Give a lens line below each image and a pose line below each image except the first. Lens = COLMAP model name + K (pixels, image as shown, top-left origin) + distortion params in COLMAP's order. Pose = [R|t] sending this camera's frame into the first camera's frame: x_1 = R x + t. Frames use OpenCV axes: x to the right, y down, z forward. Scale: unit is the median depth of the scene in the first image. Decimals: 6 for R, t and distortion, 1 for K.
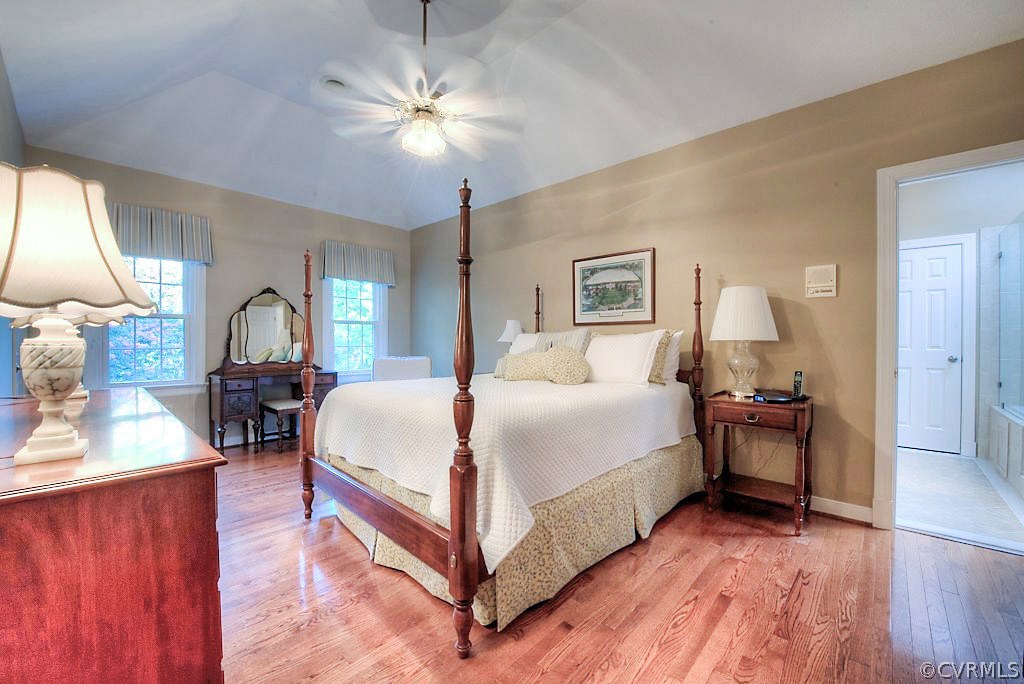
lens RADIAL K [[407.4, 0, 512.2], [0, 407.4, 343.5], [0, 0, 1]] dist [-0.016721, -0.002141]
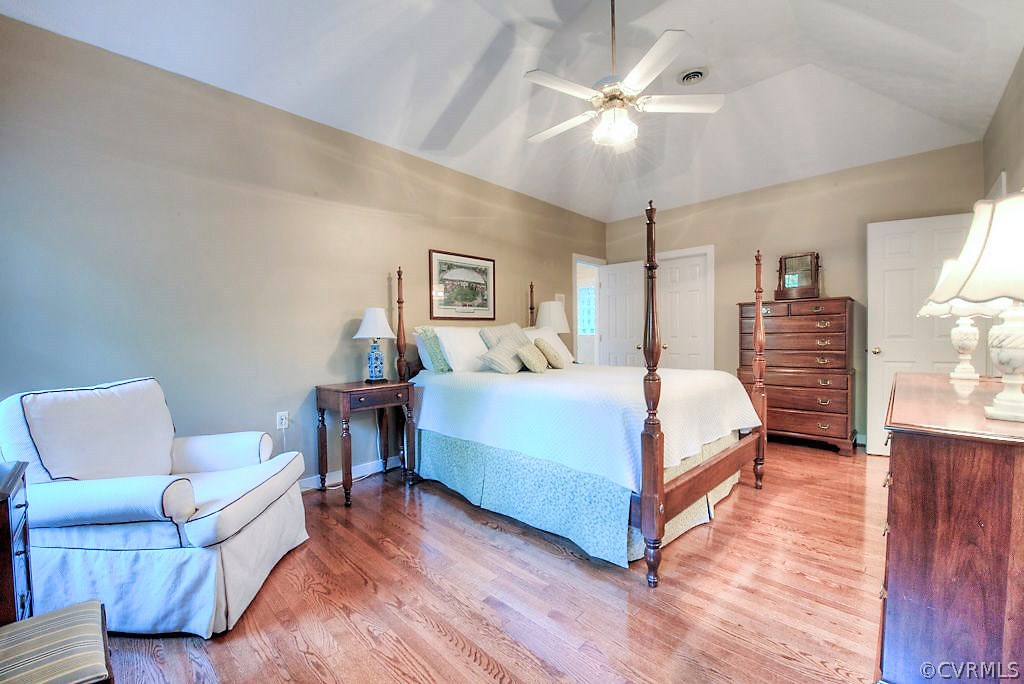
lens RADIAL K [[407.4, 0, 512.3], [0, 407.4, 340.3], [0, 0, 1]] dist [-0.016721, -0.002141]
pose [[0.016553, -0.016990, 0.999719, -0.874900], [0.020825, 0.999645, 0.016644, -0.007970], [-0.999646, 0.020544, 0.016901, 0.893579]]
